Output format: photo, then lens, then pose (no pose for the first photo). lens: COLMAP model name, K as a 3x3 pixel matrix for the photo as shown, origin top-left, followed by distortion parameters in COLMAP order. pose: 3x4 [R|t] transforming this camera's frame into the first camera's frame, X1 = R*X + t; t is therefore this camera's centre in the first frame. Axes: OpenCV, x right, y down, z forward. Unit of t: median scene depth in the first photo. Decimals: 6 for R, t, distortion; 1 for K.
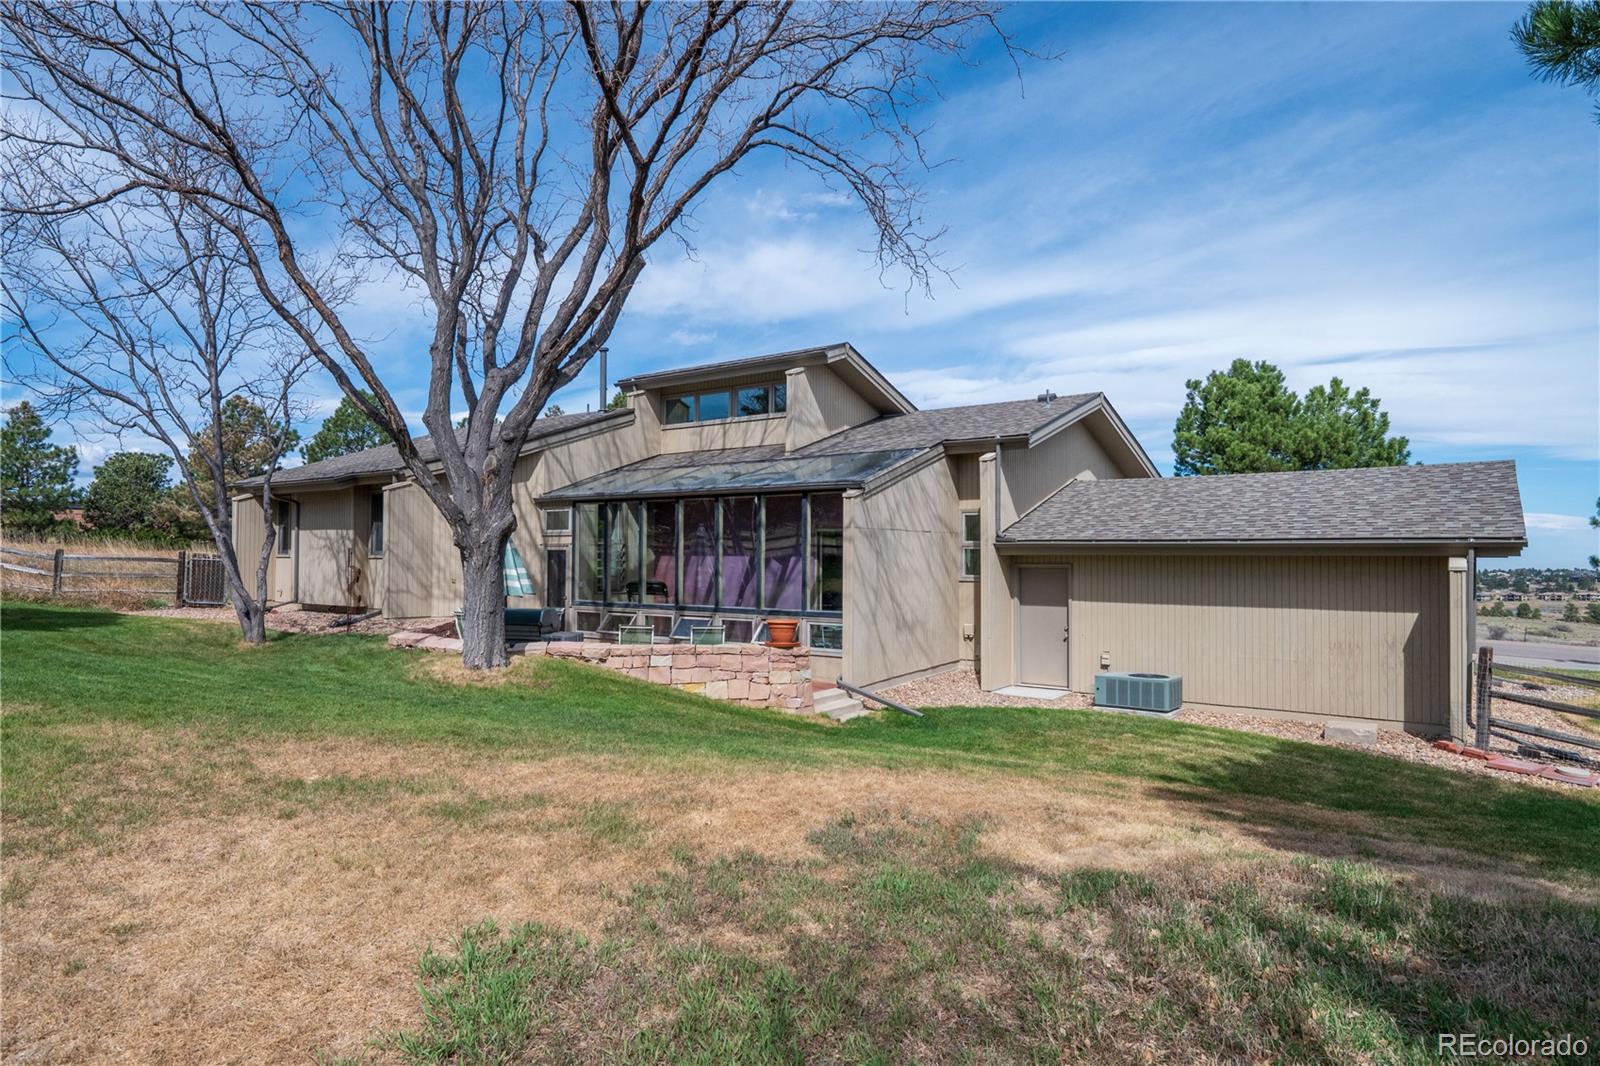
lens RADIAL K [[1025.2, 0, 800.0], [0, 1025.2, 533.0], [0, 0, 1]] dist [-0.038310, -0.000118]
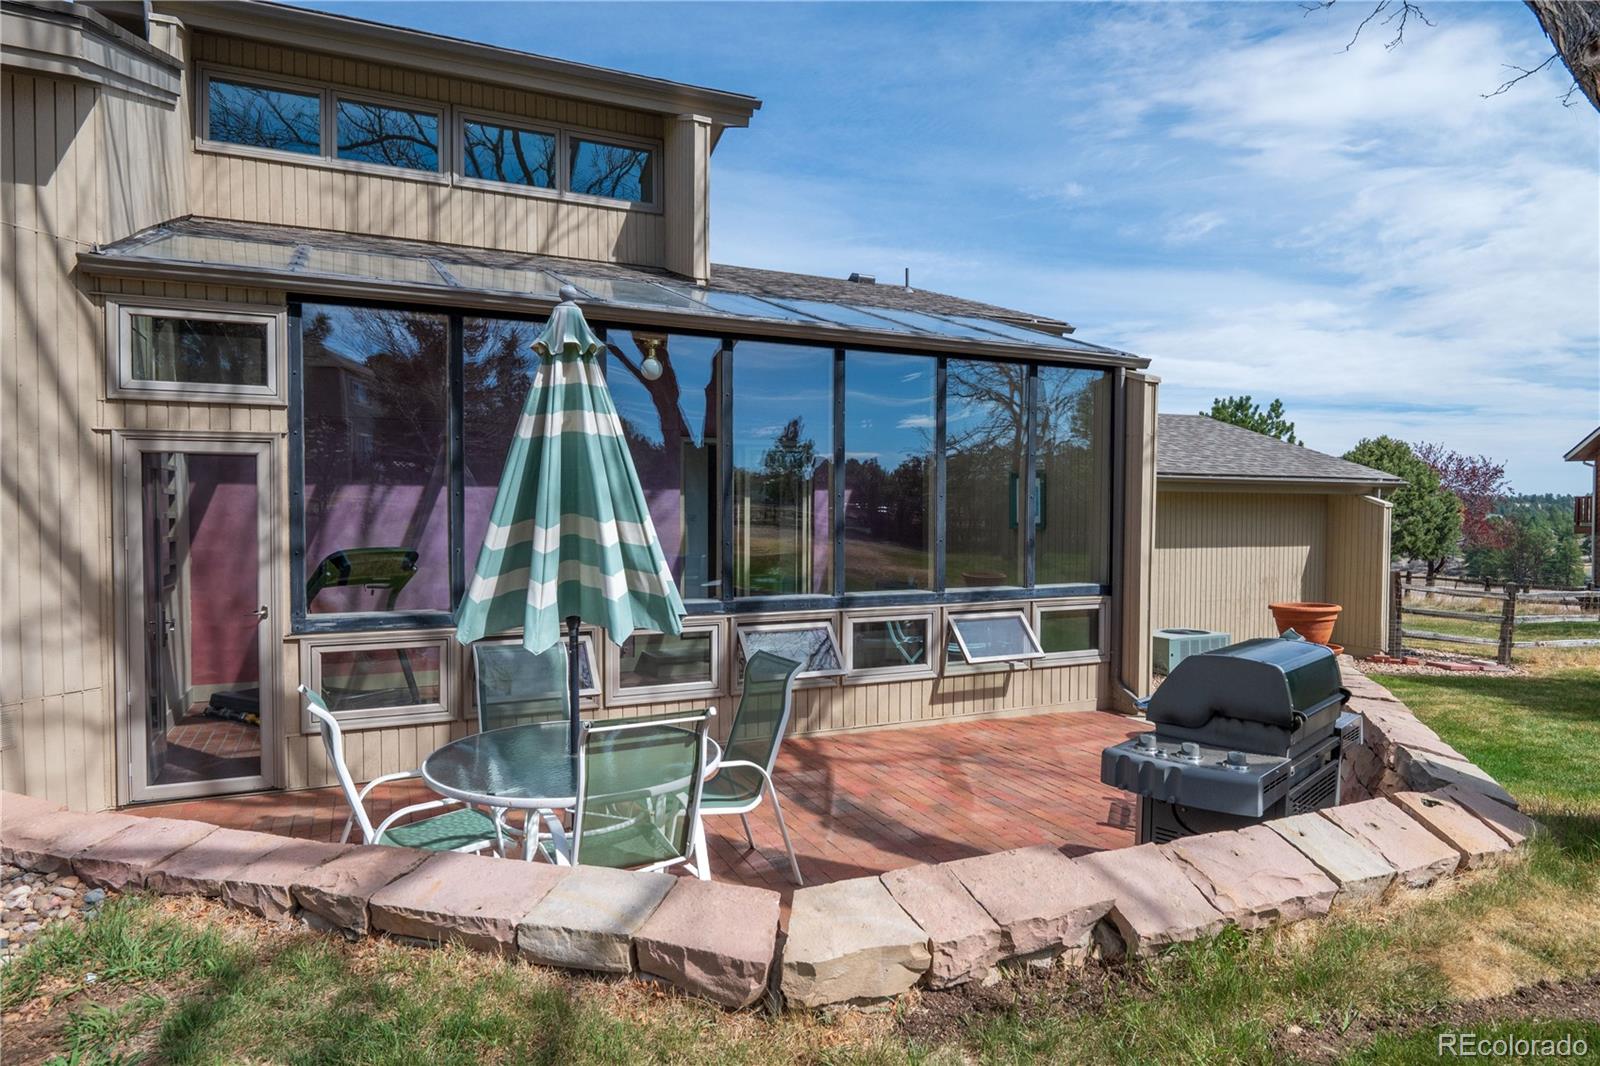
lens RADIAL K [[966.4, 0, 800.0], [0, 966.4, 533.0], [0, 0, 1]] dist [-0.001868, -0.004316]
pose [[0.455105, -0.024260, 0.890107, -0.398320], [-0.013406, 0.999329, 0.034091, 0.026760], [-0.890337, -0.027448, 0.454475, 0.717569]]
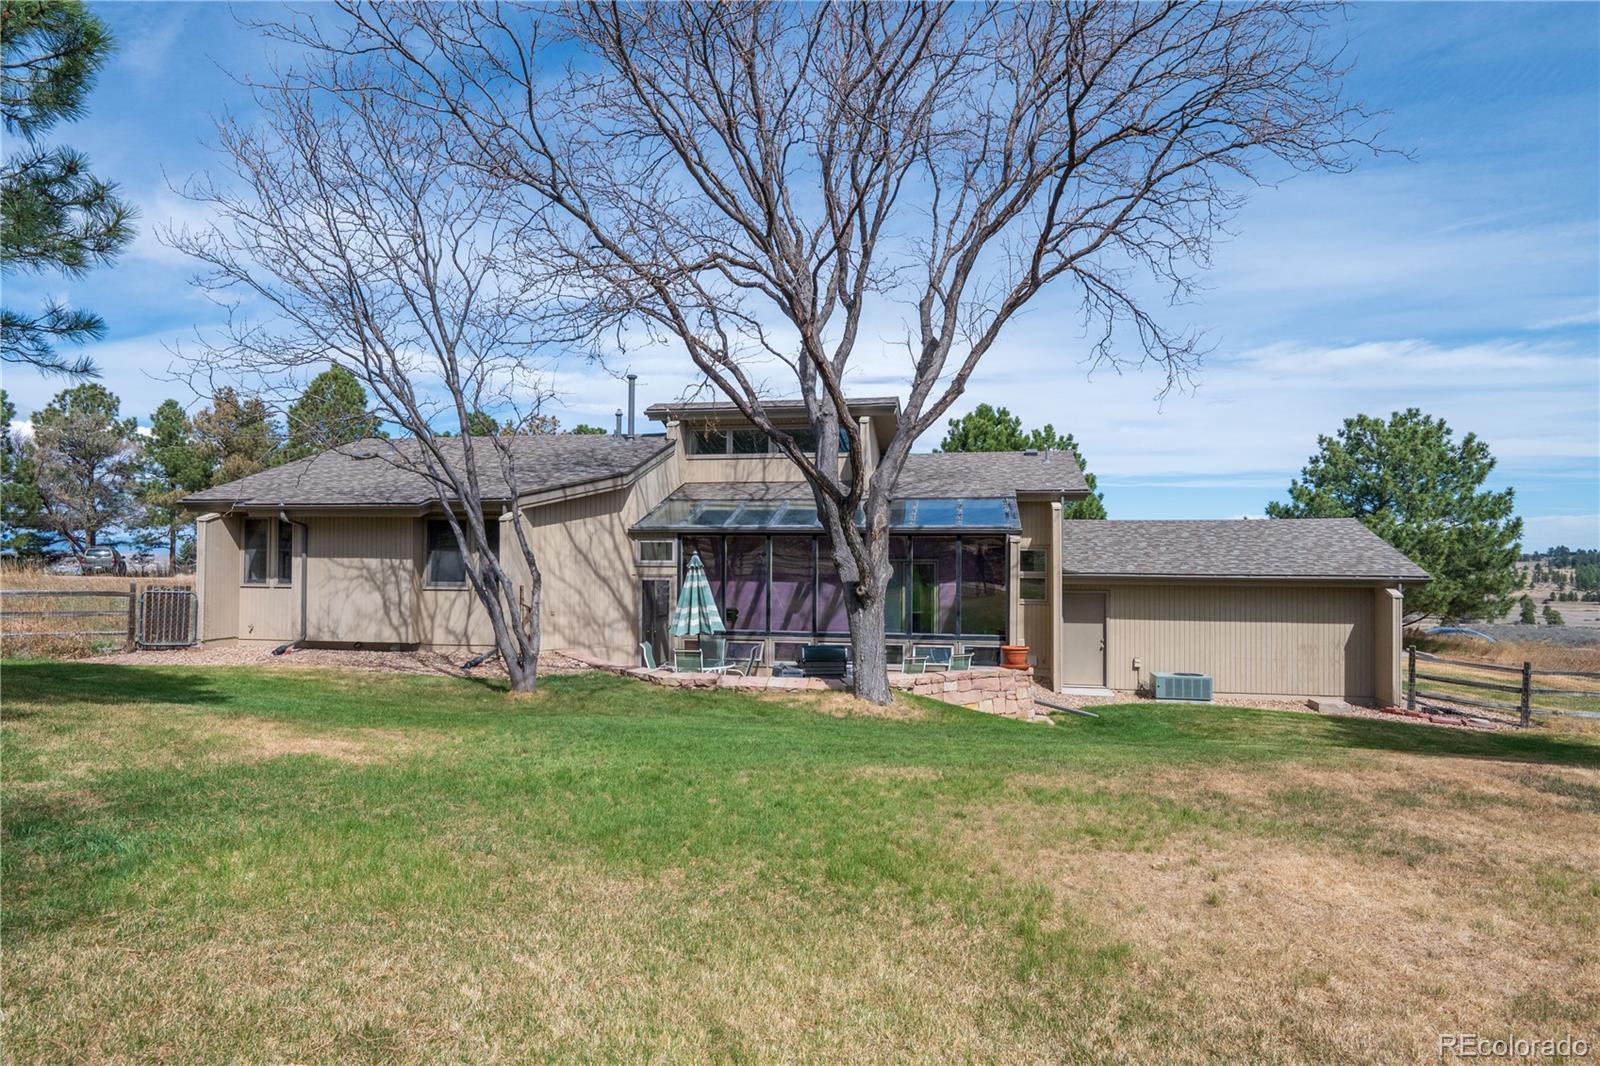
lens RADIAL K [[1025.2, 0, 800.0], [0, 1025.2, 533.0], [0, 0, 1]] dist [-0.038310, -0.000118]
pose [[0.887480, 0.008966, 0.460760, -0.572725], [-0.012841, 0.999904, 0.005276, -0.037314], [-0.460668, -0.010599, 0.887509, 0.030068]]
